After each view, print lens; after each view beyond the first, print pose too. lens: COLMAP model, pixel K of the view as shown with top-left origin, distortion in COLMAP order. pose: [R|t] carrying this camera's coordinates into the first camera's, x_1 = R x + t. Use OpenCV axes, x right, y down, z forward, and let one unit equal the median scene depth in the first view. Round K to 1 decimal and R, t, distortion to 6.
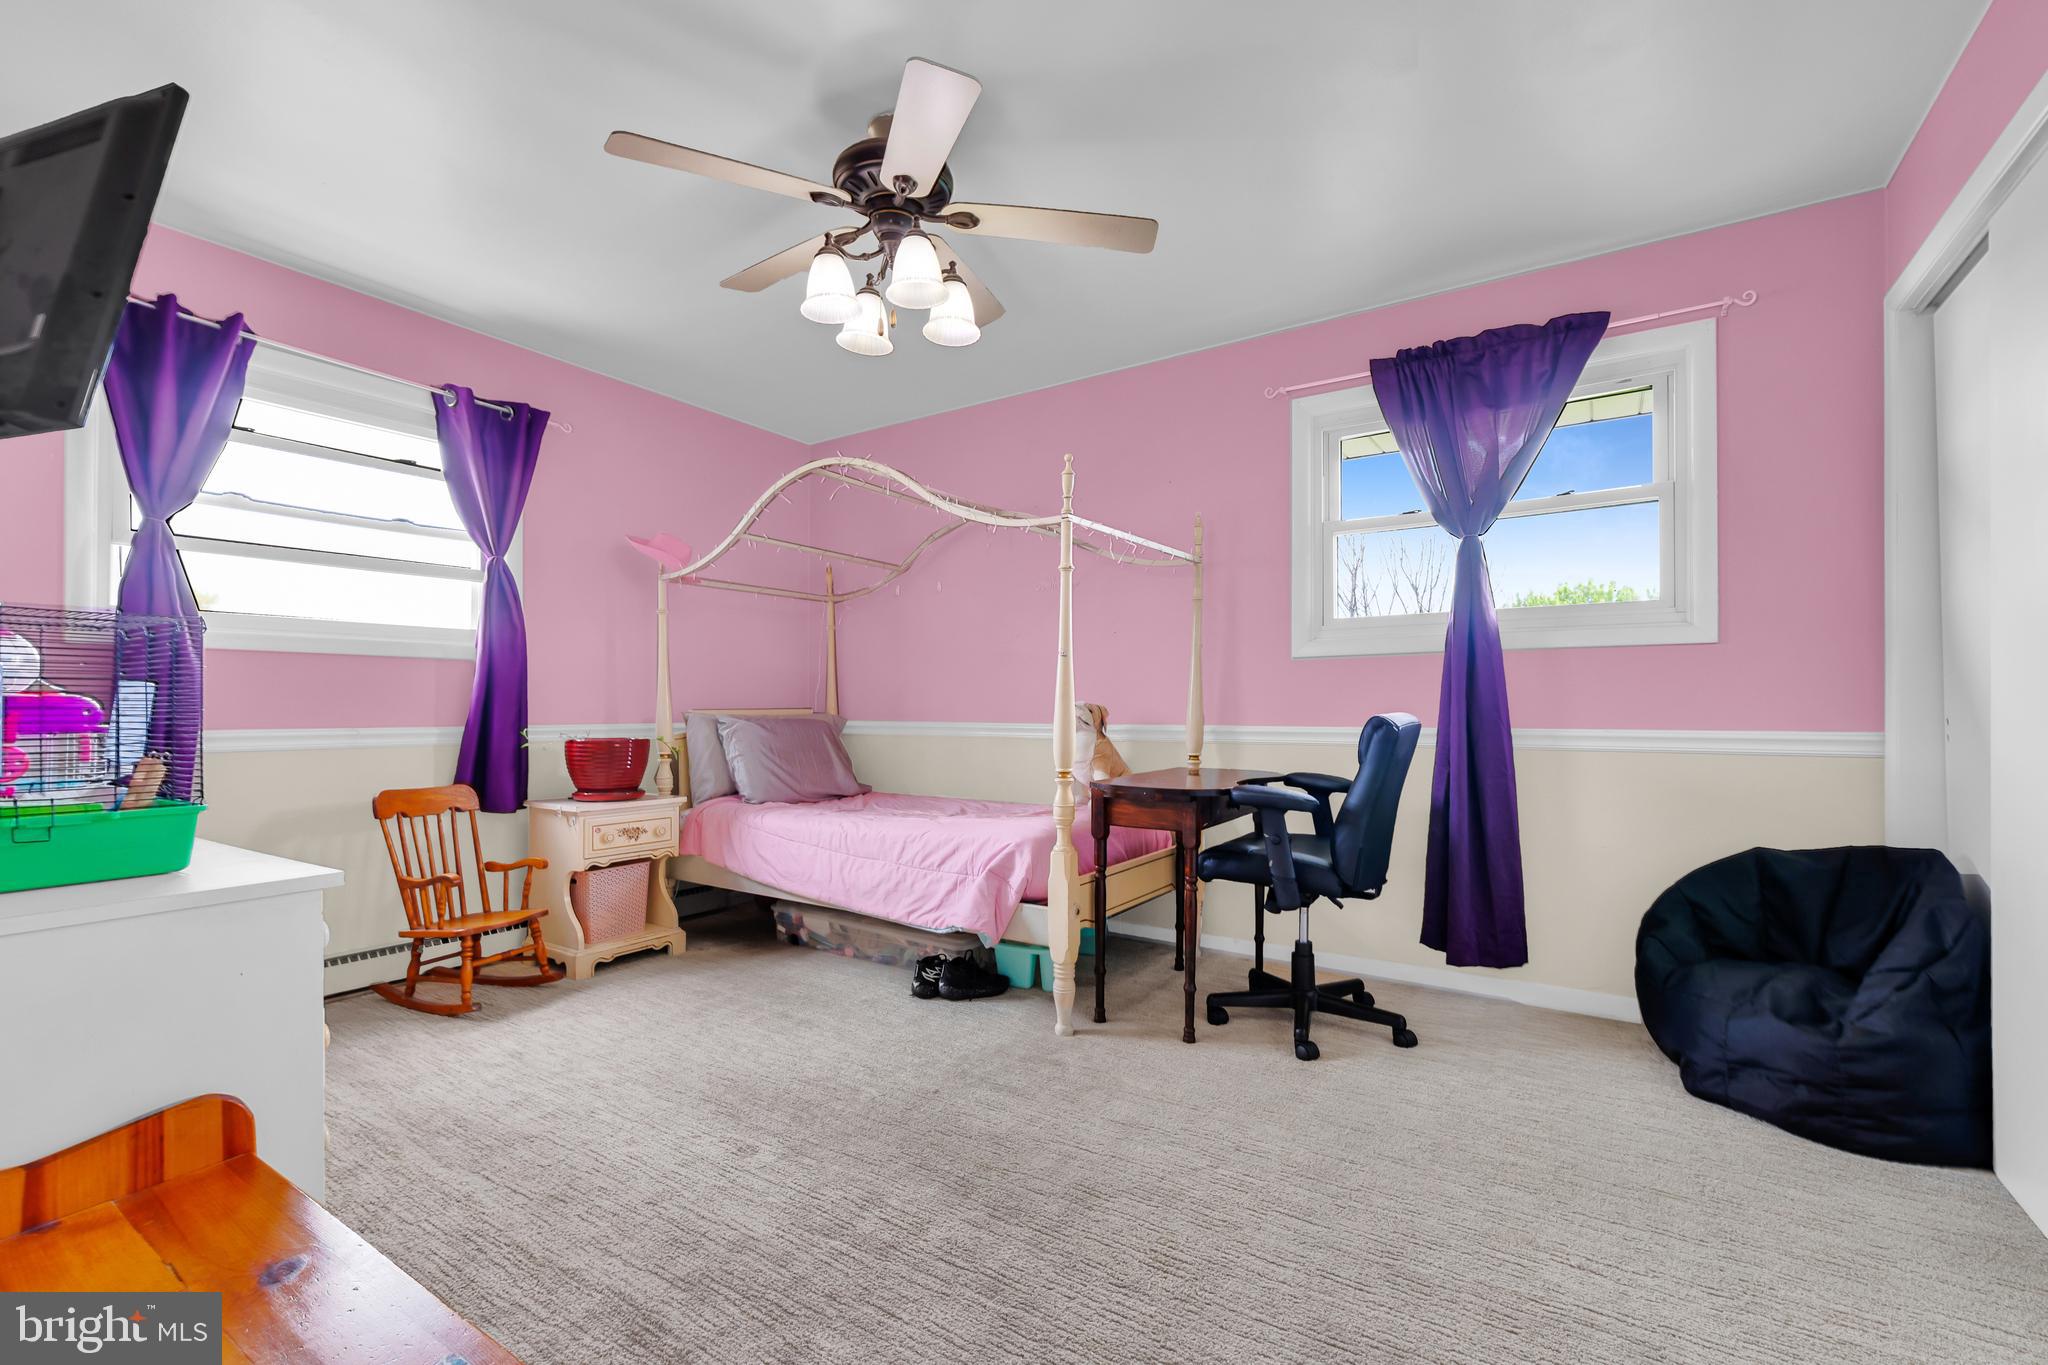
lens RADIAL K [[905.2, 0, 1005.2], [0, 905.2, 700.1], [0, 0, 1]] dist [0.001509, -0.000188]
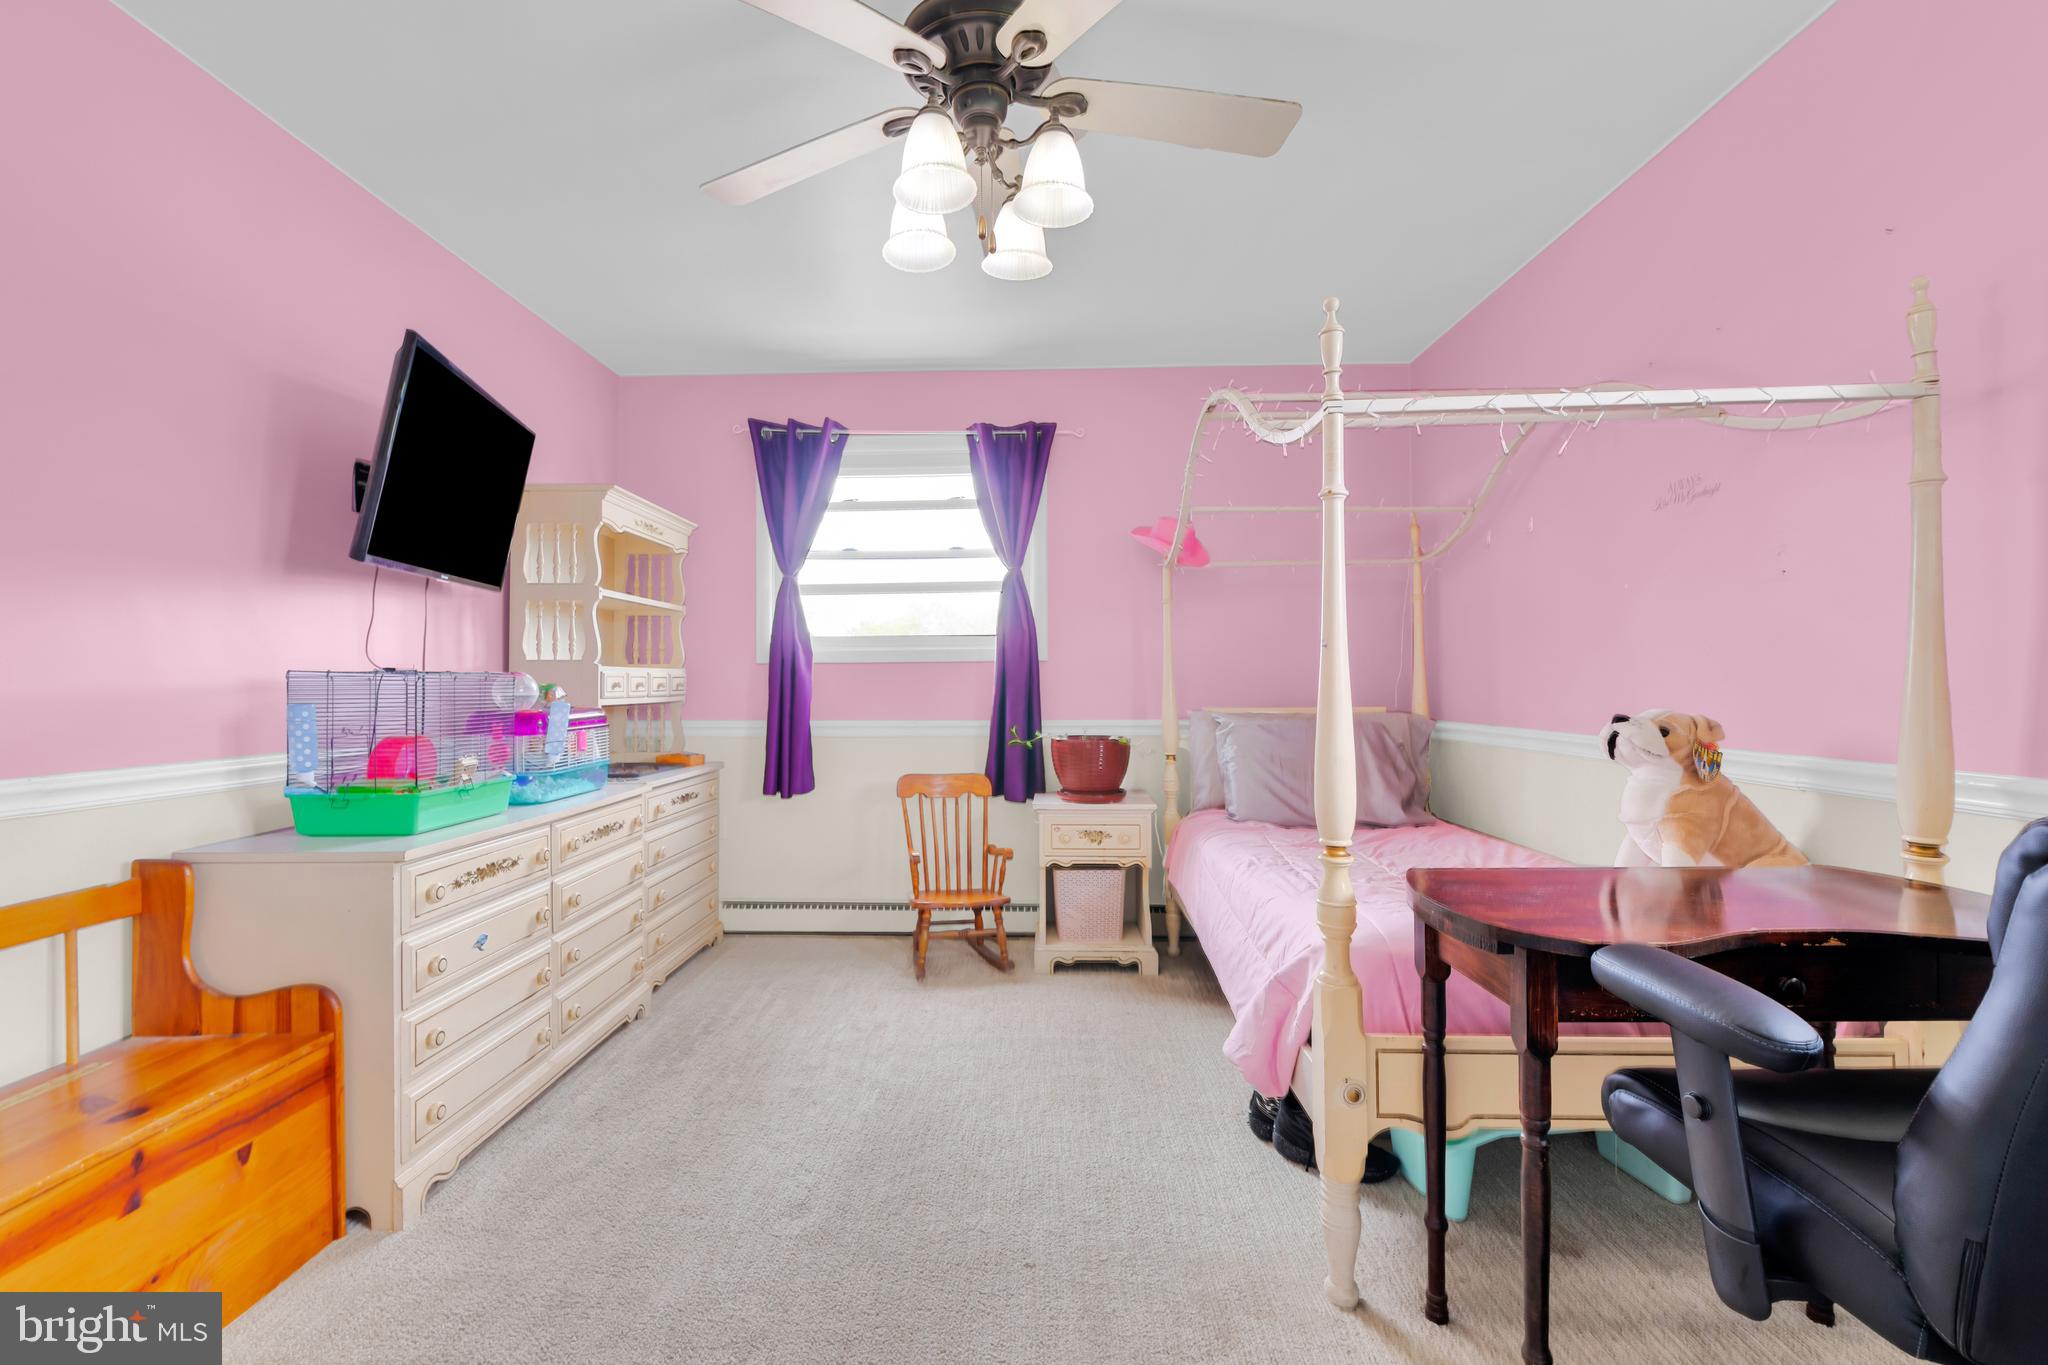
lens RADIAL K [[905.2, 0, 1014.3], [0, 905.2, 669.2], [0, 0, 1]] dist [0.001509, -0.000188]
pose [[0.518793, -0.013455, -0.854794, 0.387943], [0.014611, 0.999870, -0.006871, -0.028205], [0.854775, -0.008925, 0.518922, 0.440036]]
